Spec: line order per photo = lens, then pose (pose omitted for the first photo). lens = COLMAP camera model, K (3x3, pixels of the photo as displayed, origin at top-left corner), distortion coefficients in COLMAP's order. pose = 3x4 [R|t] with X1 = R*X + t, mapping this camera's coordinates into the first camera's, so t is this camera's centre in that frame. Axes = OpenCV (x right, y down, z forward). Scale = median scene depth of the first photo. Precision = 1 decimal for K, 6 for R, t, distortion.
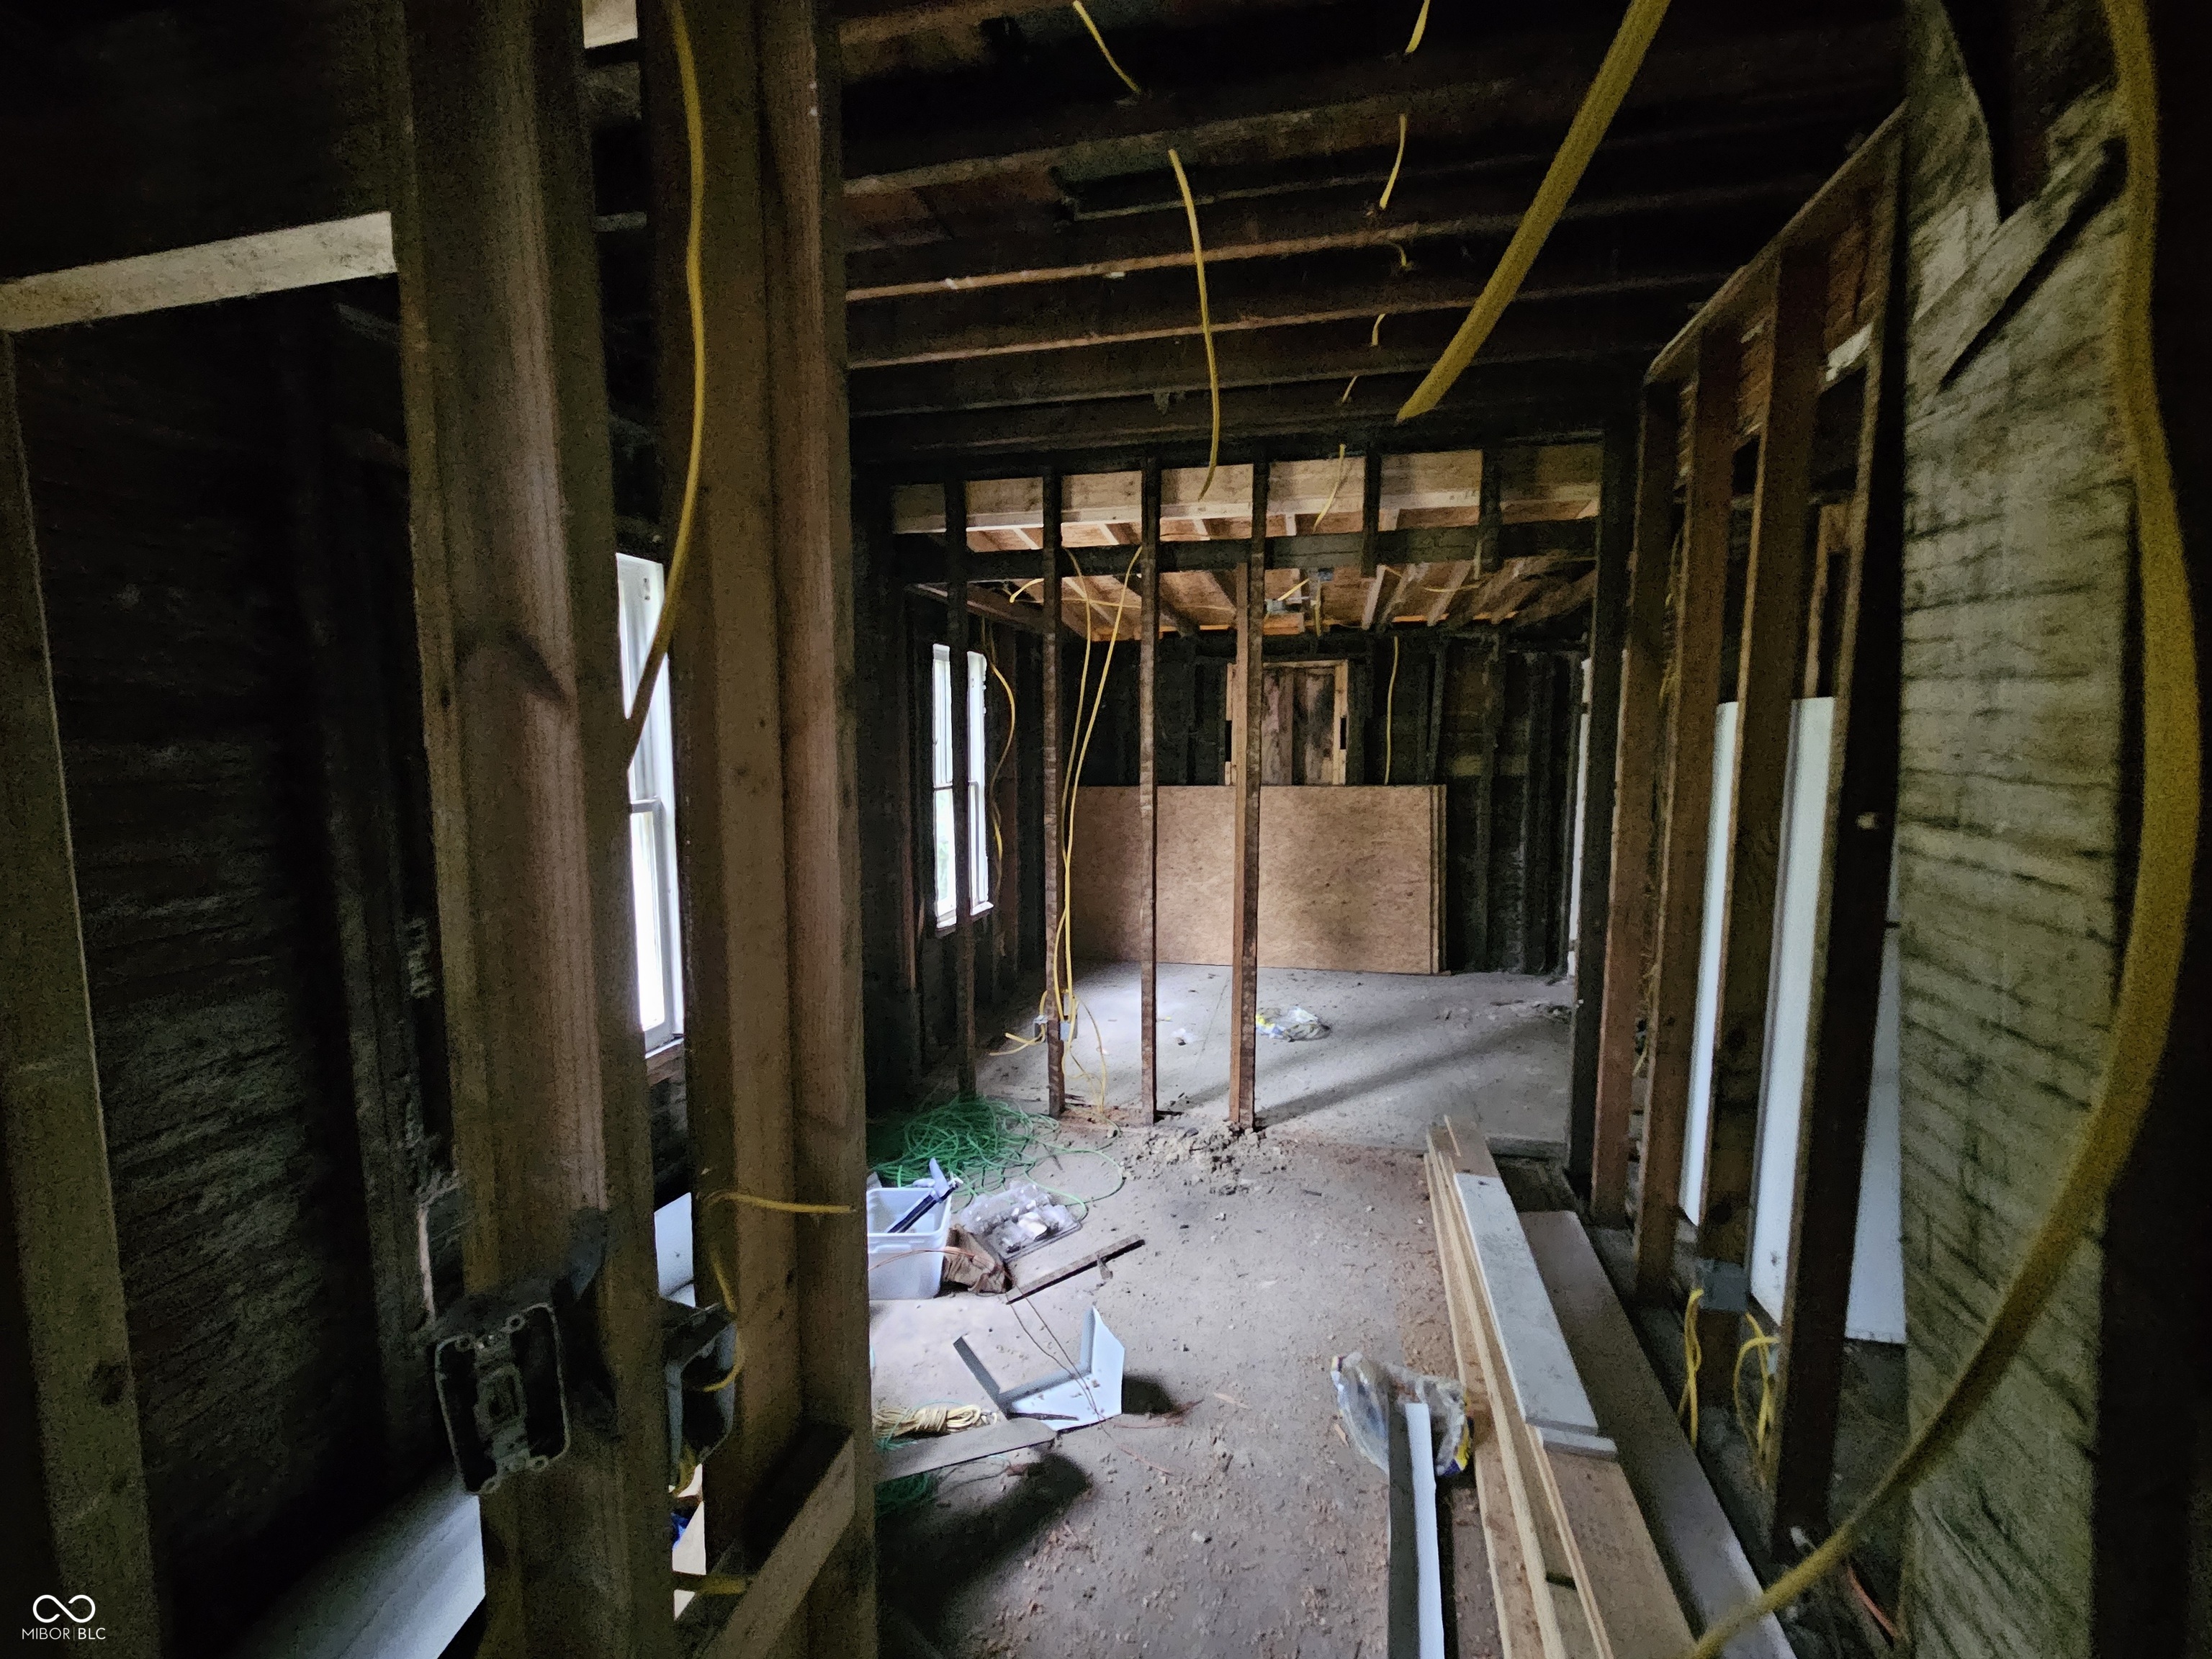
lens RADIAL K [[924.8, 0, 1110.0], [0, 924.8, 832.5], [0, 0, 1]] dist [0.002537, 0.000387]
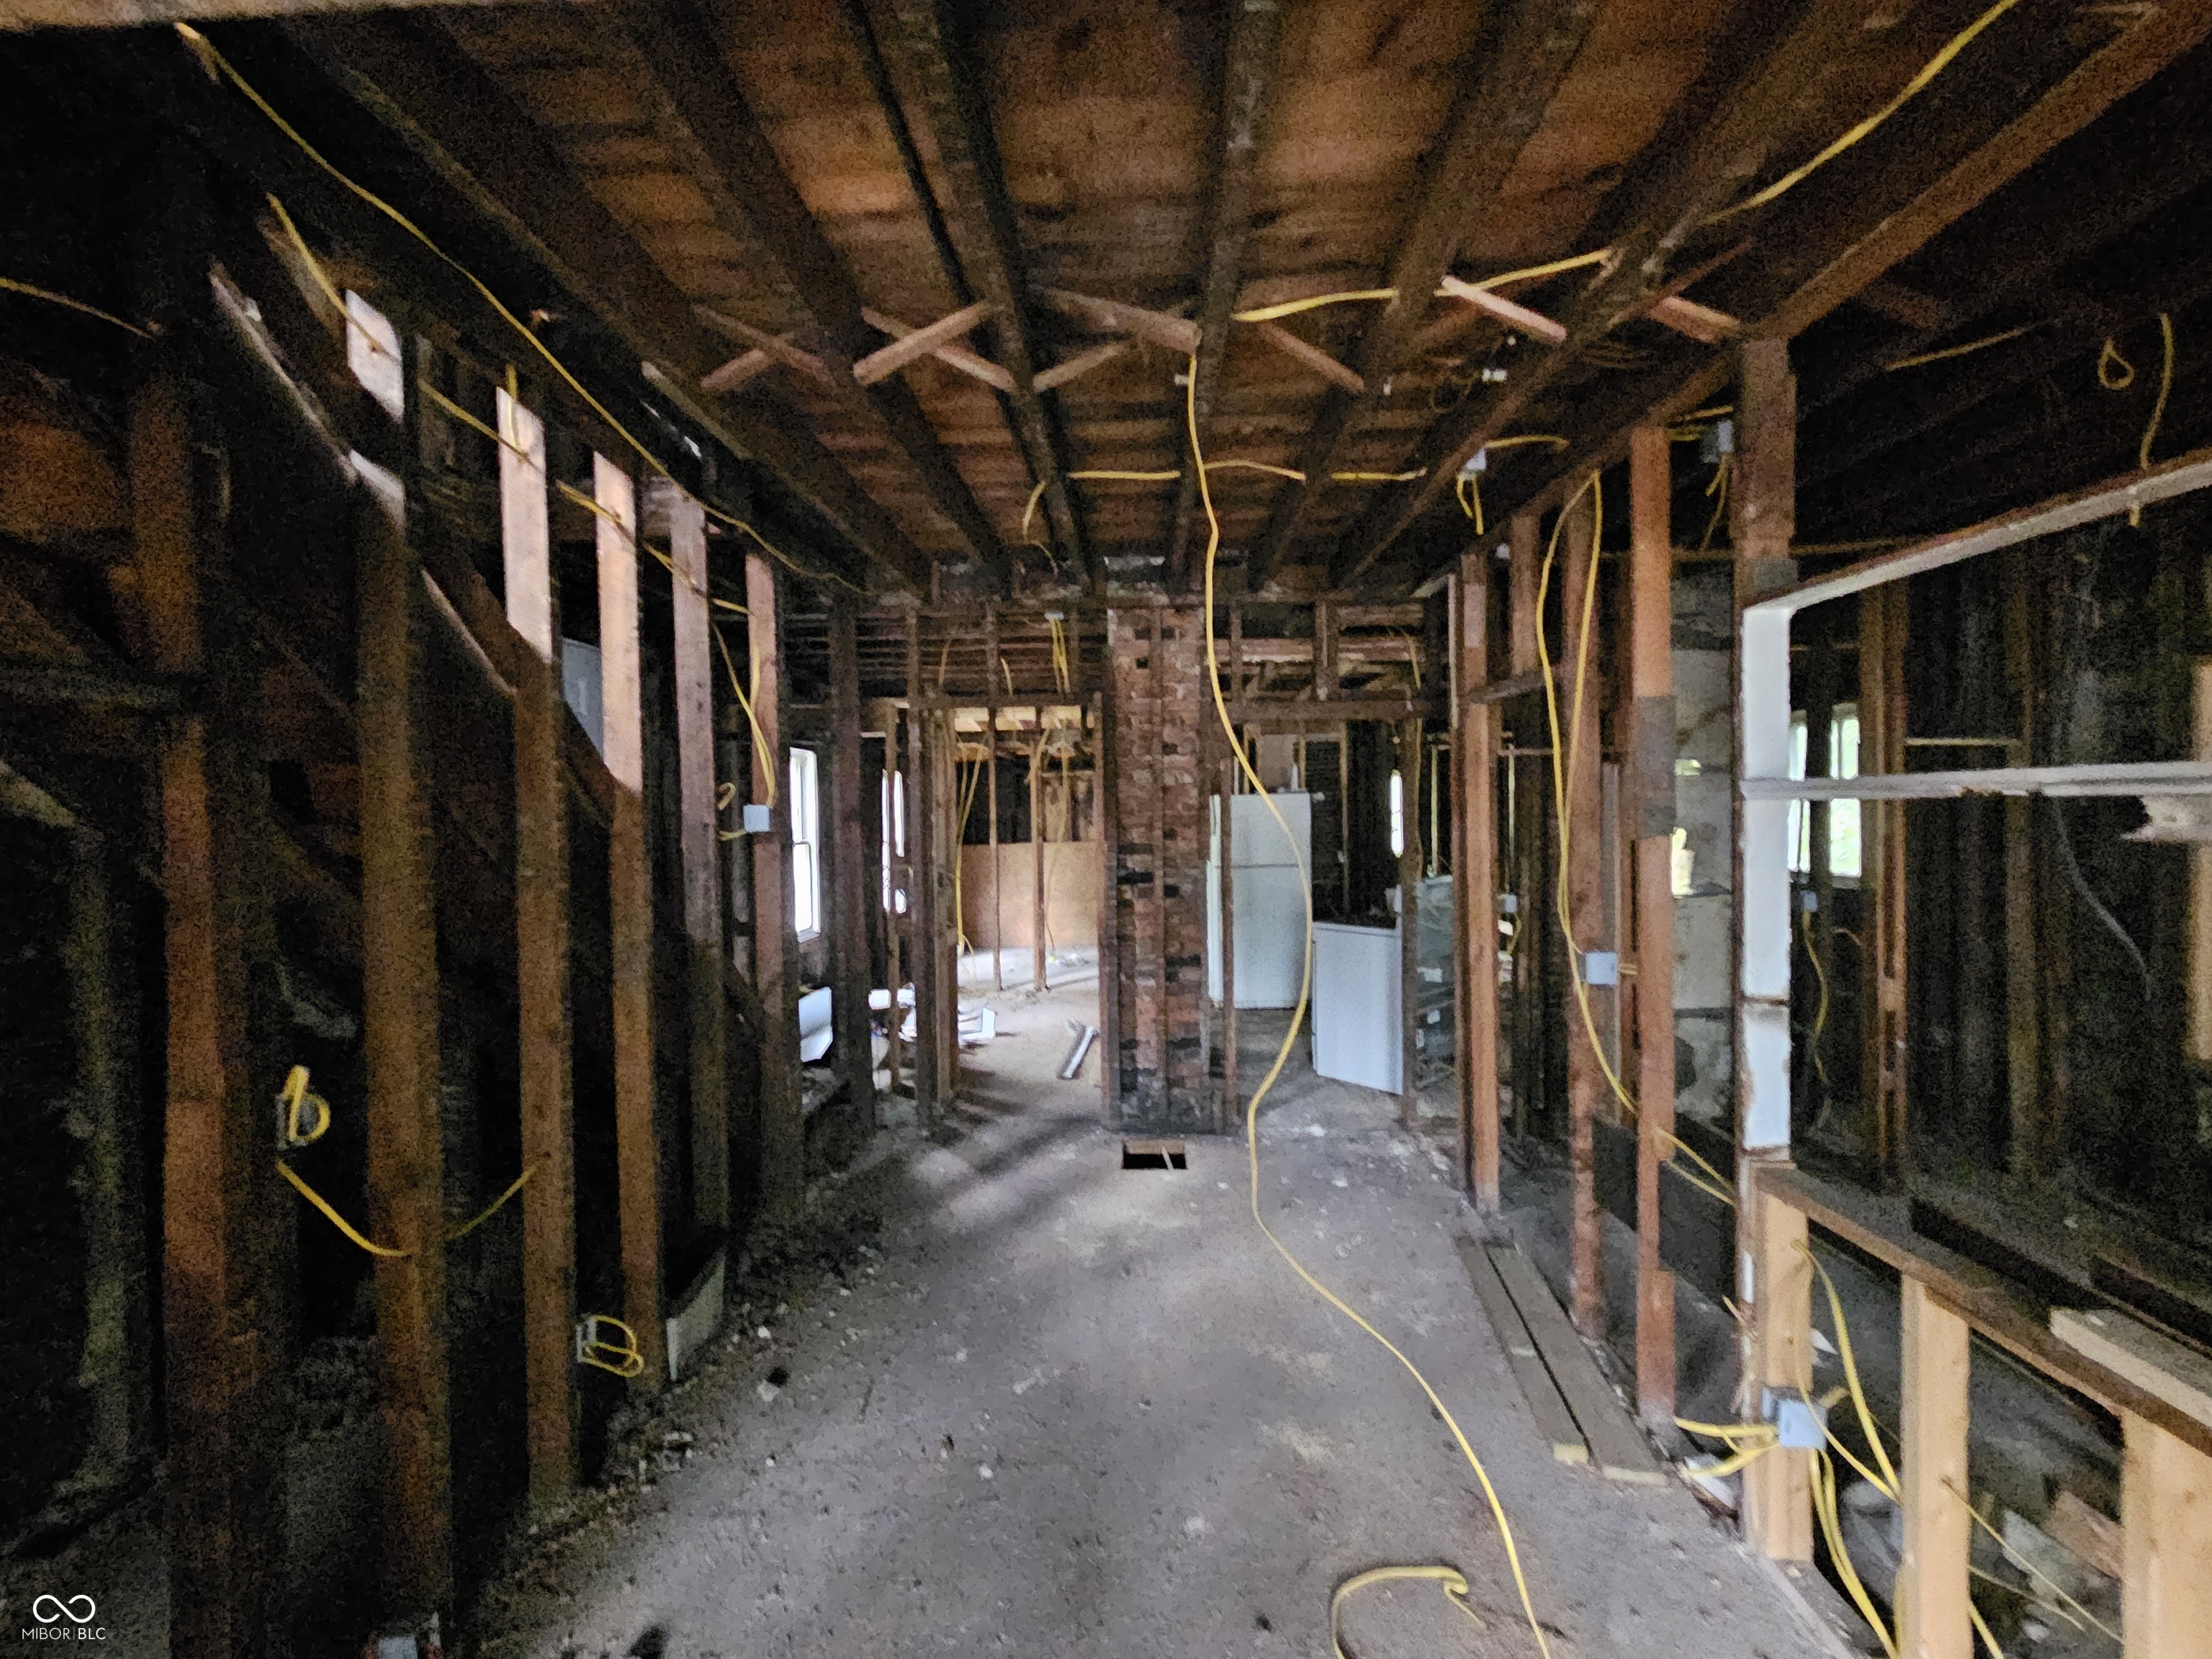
lens RADIAL K [[924.8, 0, 1110.0], [0, 924.8, 832.5], [0, 0, 1]] dist [0.002537, 0.000387]
pose [[0.982611, -0.019929, 0.184606, -0.057769], [0.036047, 0.995782, -0.084371, 0.085249], [-0.182146, 0.089559, 0.979184, -0.754453]]
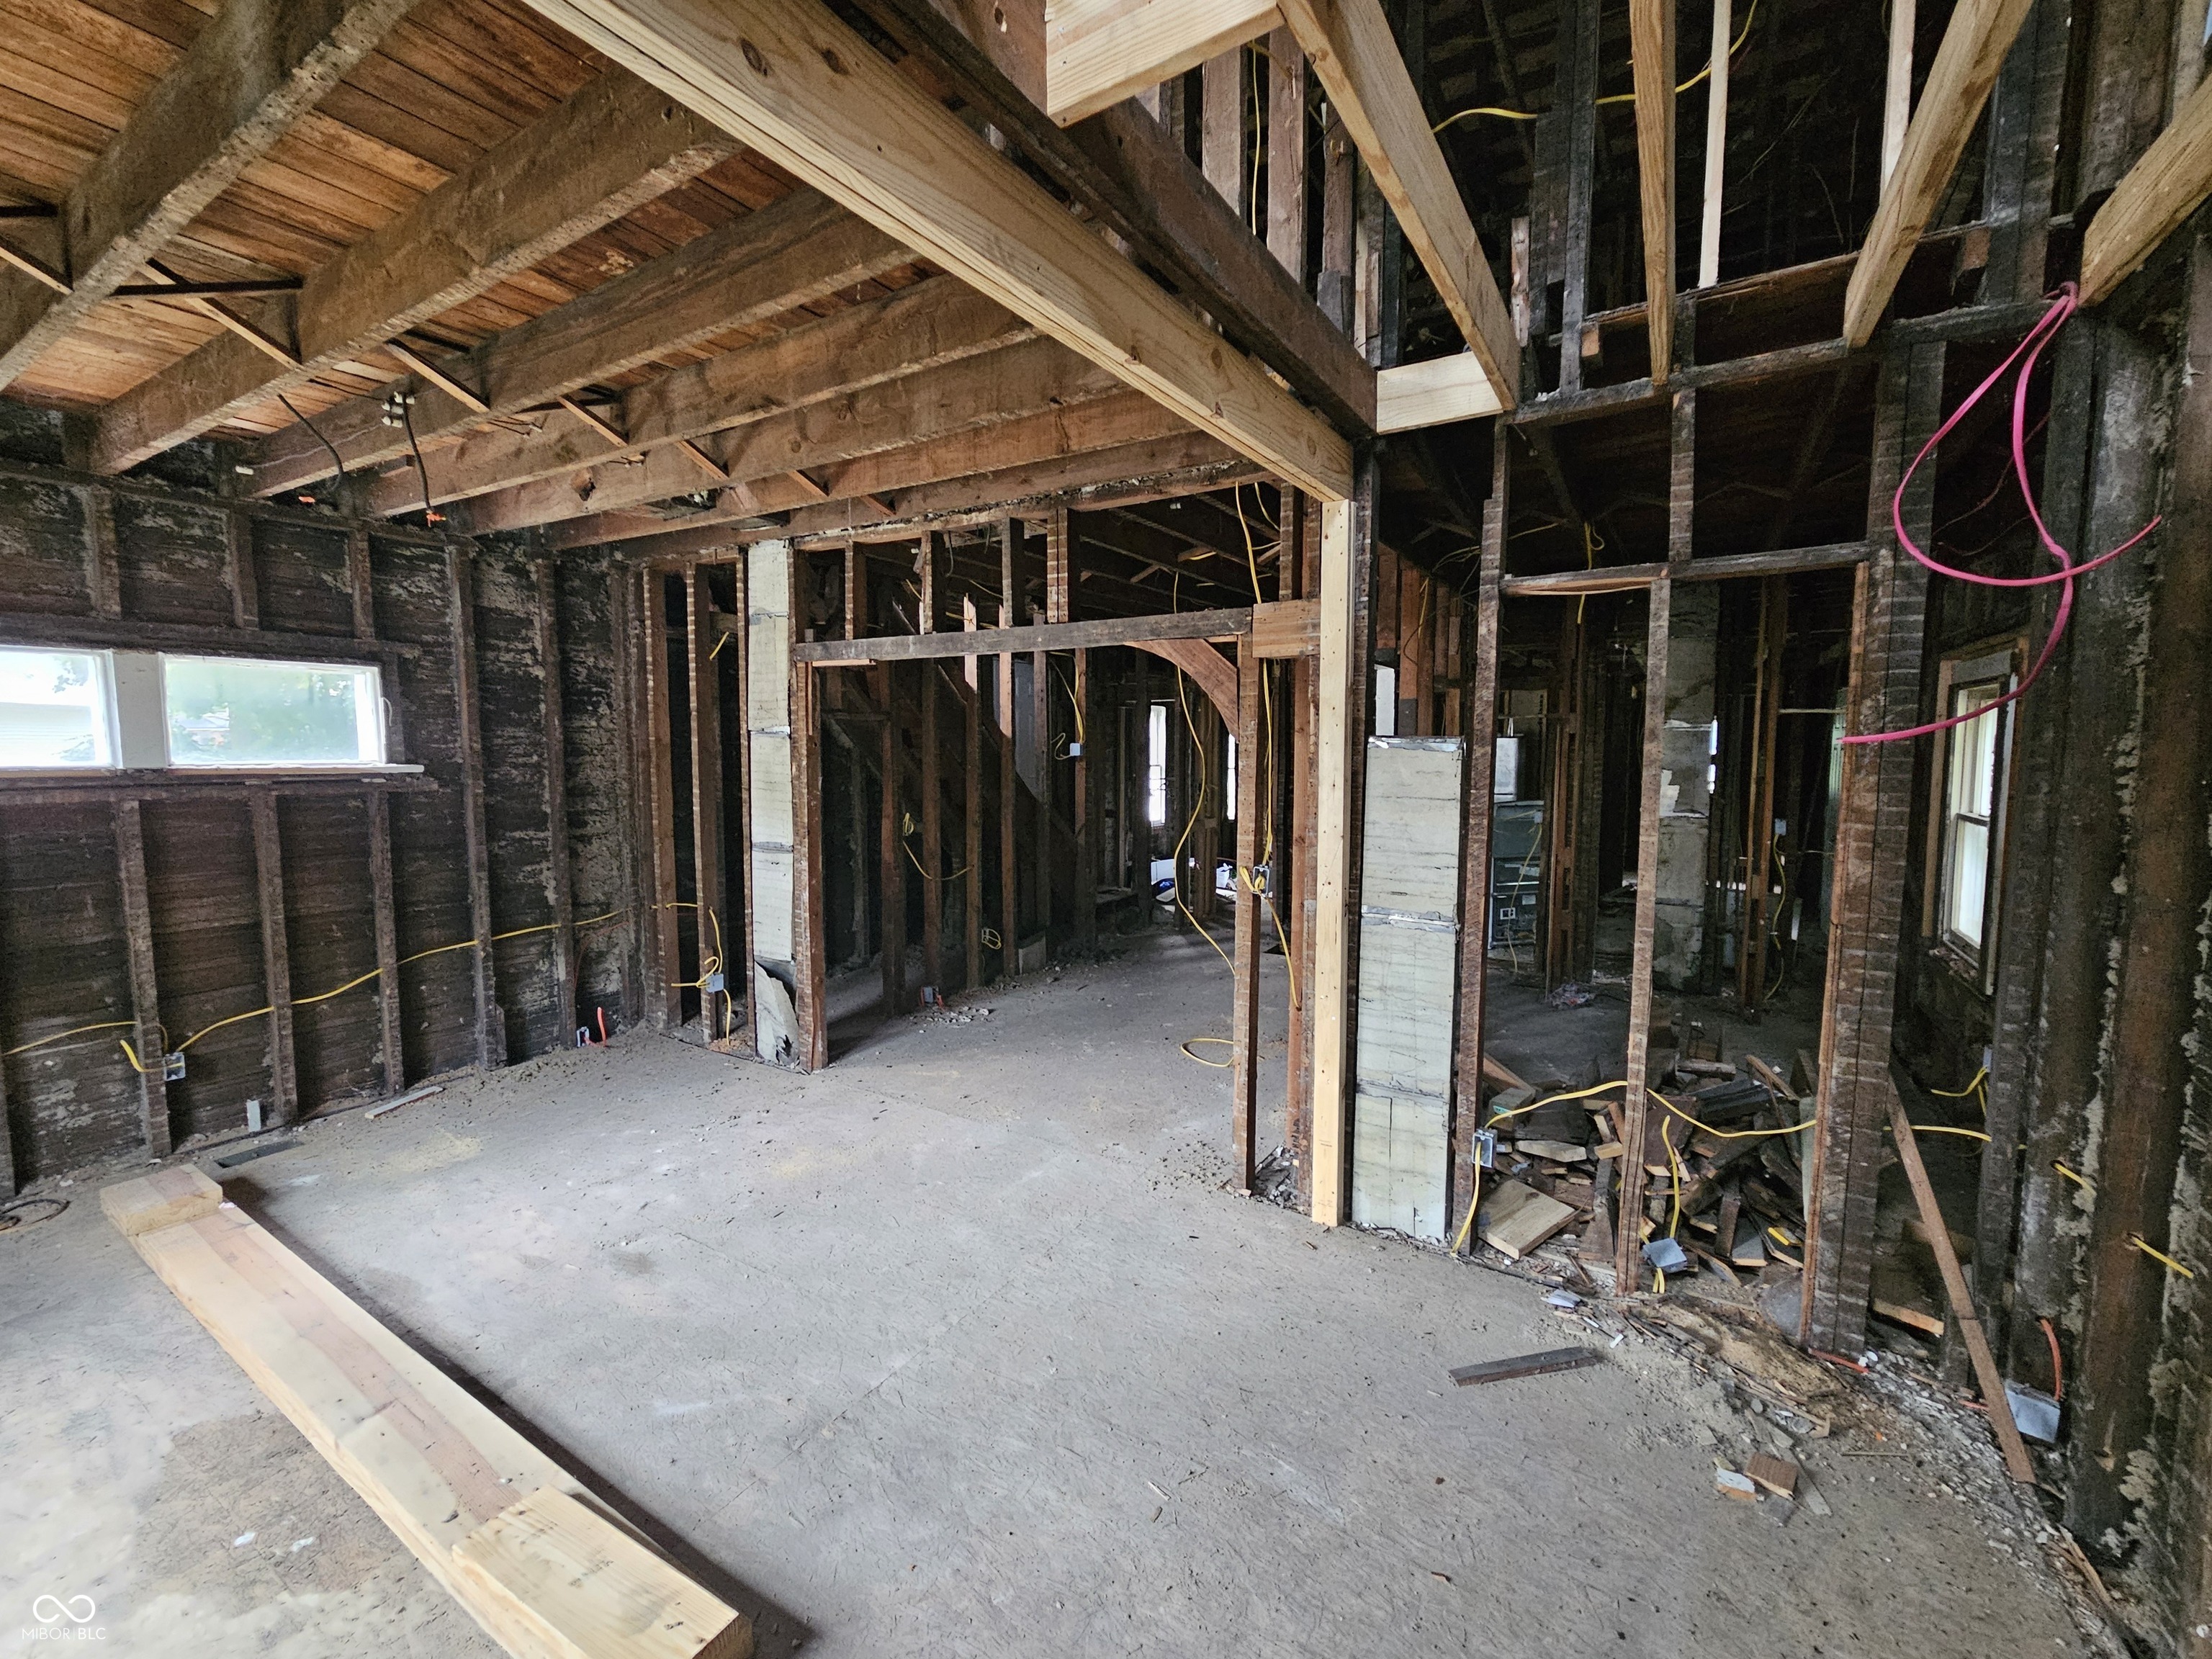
lens RADIAL K [[924.8, 0, 1110.0], [0, 924.8, 832.5], [0, 0, 1]] dist [0.002537, 0.000387]
pose [[0.949228, 0.031236, -0.313036, 0.259508], [-0.036591, 0.999267, -0.011245, 0.140541], [0.312455, 0.022129, 0.949675, -1.287601]]
